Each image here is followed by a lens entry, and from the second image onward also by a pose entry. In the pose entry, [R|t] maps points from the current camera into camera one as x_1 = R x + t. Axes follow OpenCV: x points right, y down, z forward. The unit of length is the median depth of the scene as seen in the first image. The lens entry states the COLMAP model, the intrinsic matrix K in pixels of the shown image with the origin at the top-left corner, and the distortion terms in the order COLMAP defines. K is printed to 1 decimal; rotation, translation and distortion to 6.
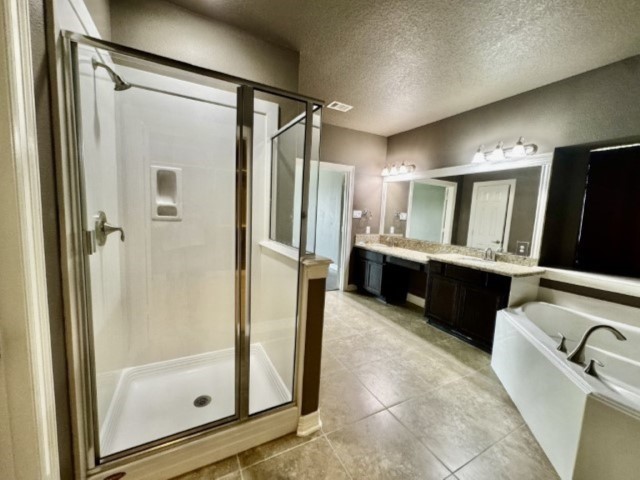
lens RADIAL K [[255.0, 0, 320.0], [0, 255.0, 240.8], [0, 0, 1]] dist [0.000594, -0.000100]
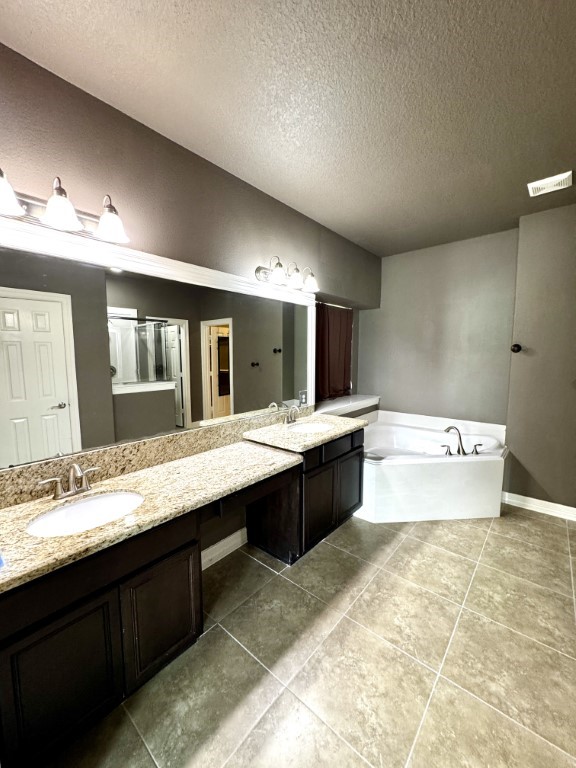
lens RADIAL K [[306.0, 0, 287.9], [0, 306.0, 383.6], [0, 0, 1]] dist [0.000594, -0.000100]
pose [[-0.371499, -0.134192, 0.918684, -0.163457], [0.083764, 0.980620, 0.177112, -0.222093], [-0.924647, 0.142750, -0.353059, 1.492955]]
